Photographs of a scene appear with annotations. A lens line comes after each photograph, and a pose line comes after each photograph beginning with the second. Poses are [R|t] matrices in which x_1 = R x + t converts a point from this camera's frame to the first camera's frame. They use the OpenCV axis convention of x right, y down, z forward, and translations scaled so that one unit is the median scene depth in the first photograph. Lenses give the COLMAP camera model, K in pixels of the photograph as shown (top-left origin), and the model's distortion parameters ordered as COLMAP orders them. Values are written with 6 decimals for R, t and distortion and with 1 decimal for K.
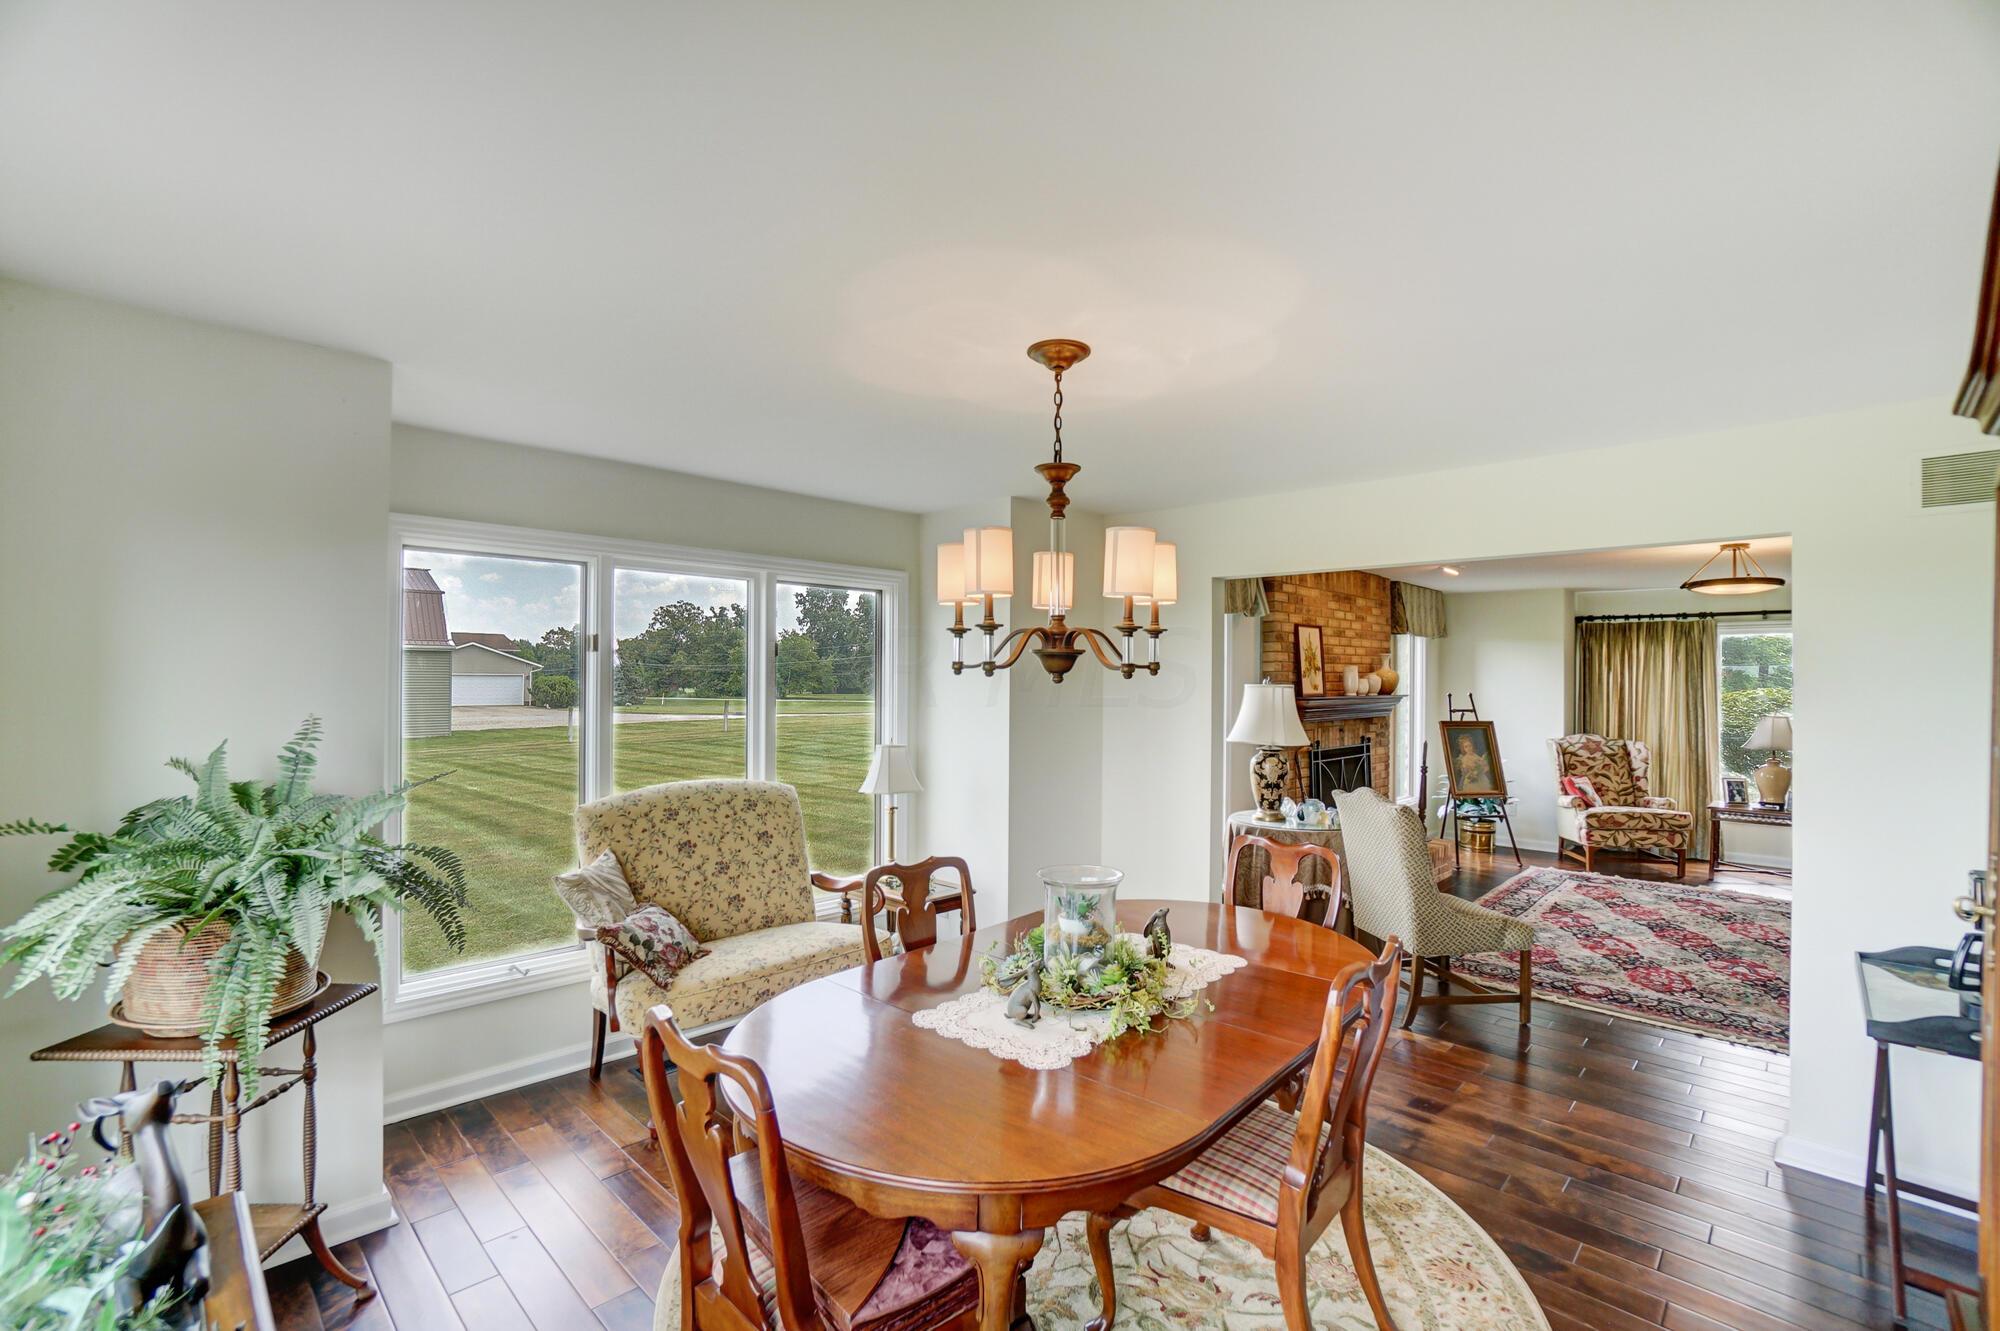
lens RADIAL K [[888.5, 0, 980.2], [0, 888.5, 672.8], [0, 0, 1]] dist [-0.070472, 0.026048]
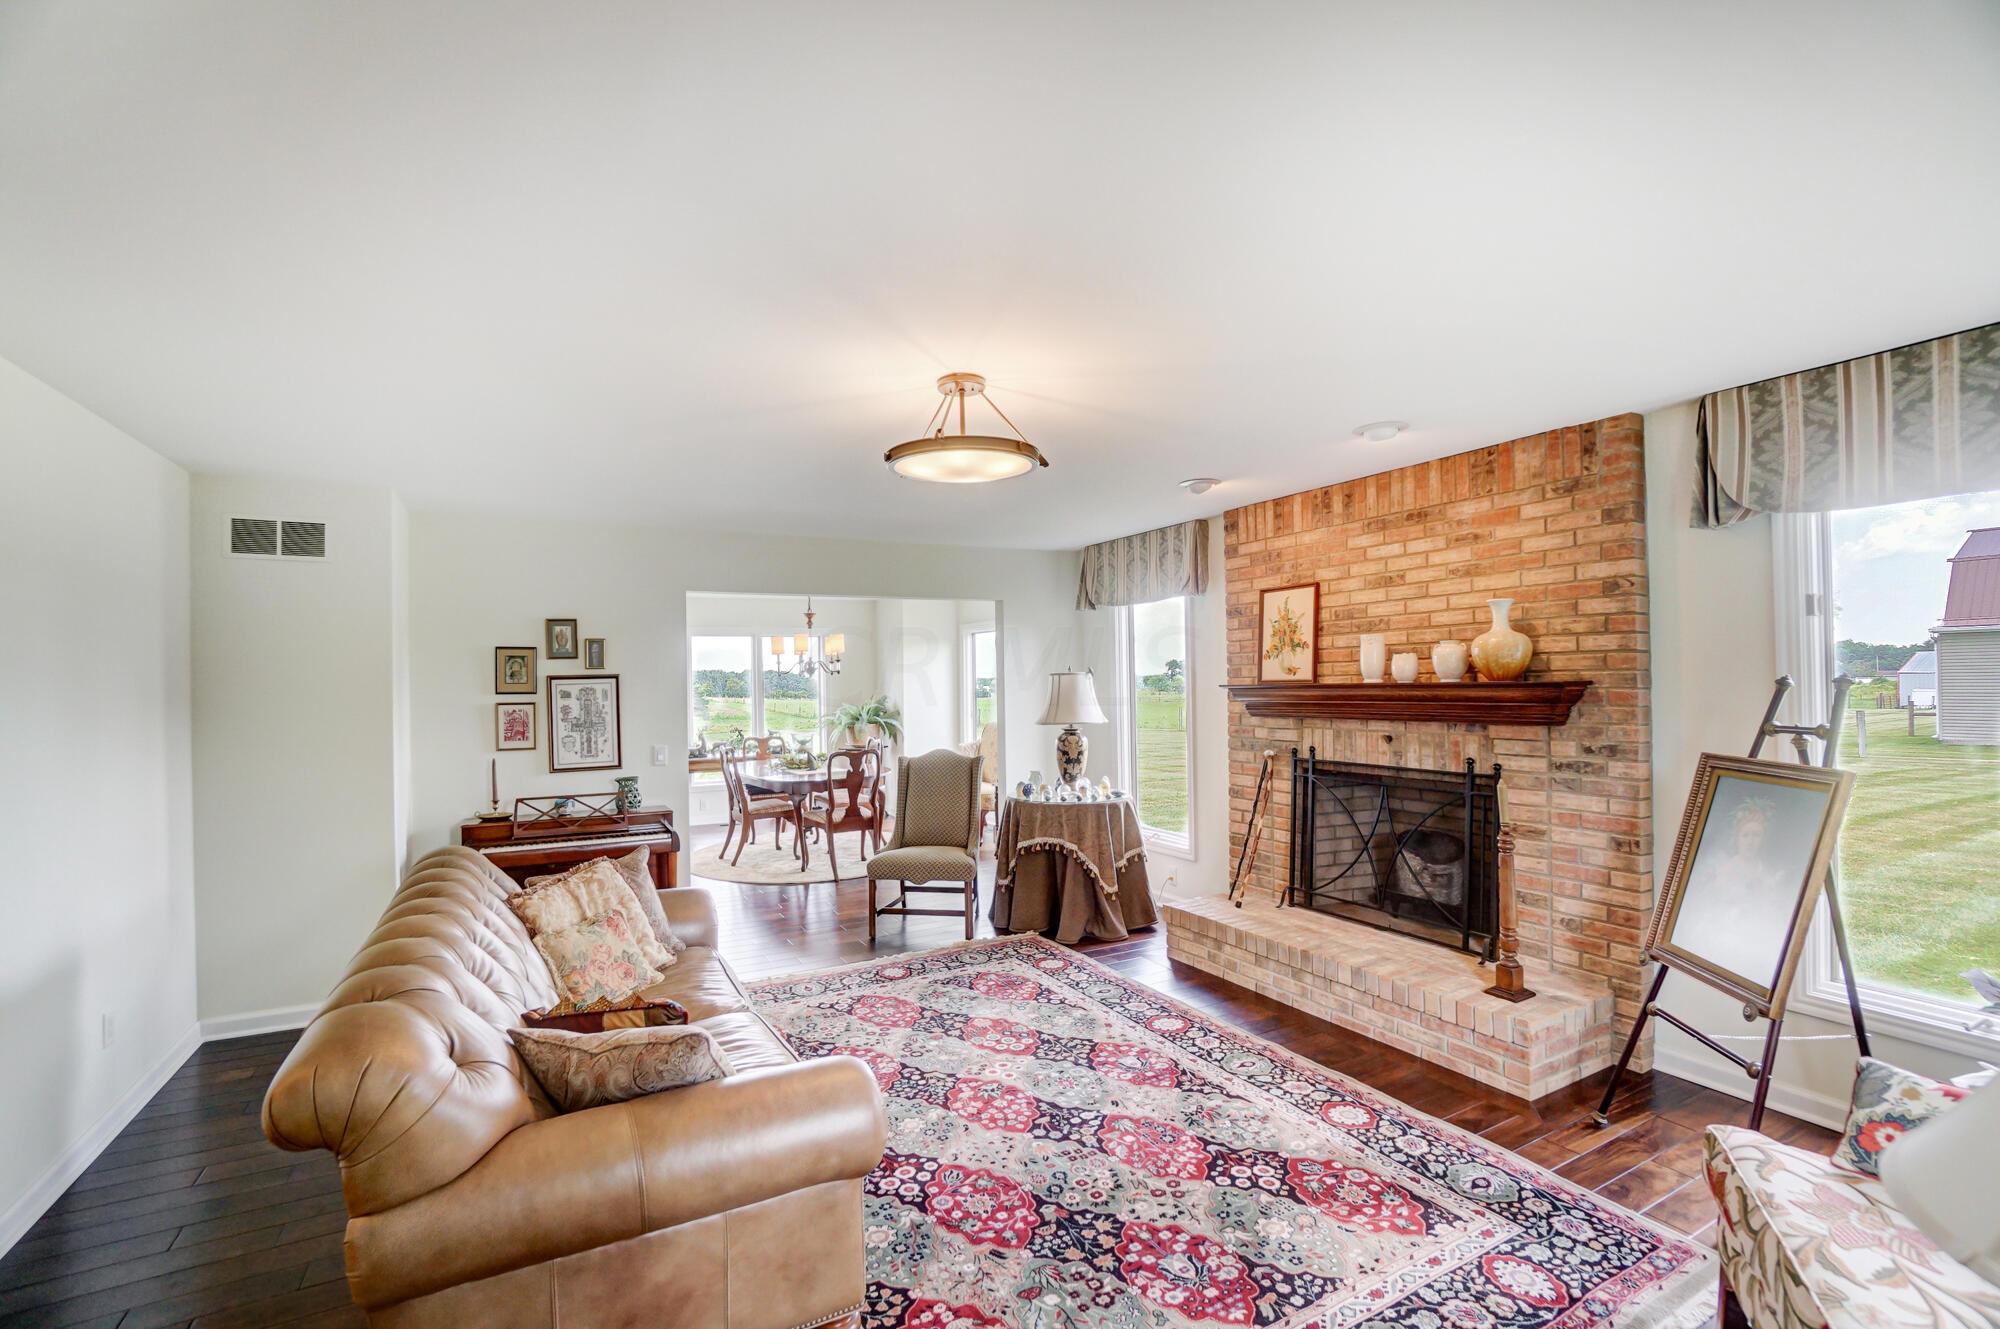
lens RADIAL K [[888.5, 0, 980.2], [0, 888.5, 671.8], [0, 0, 1]] dist [-0.070472, 0.026048]
pose [[-0.296464, -0.011547, -0.954974, 1.552517], [0.021965, 0.999580, -0.018905, 0.034176], [0.954791, -0.026581, -0.296086, 1.308818]]
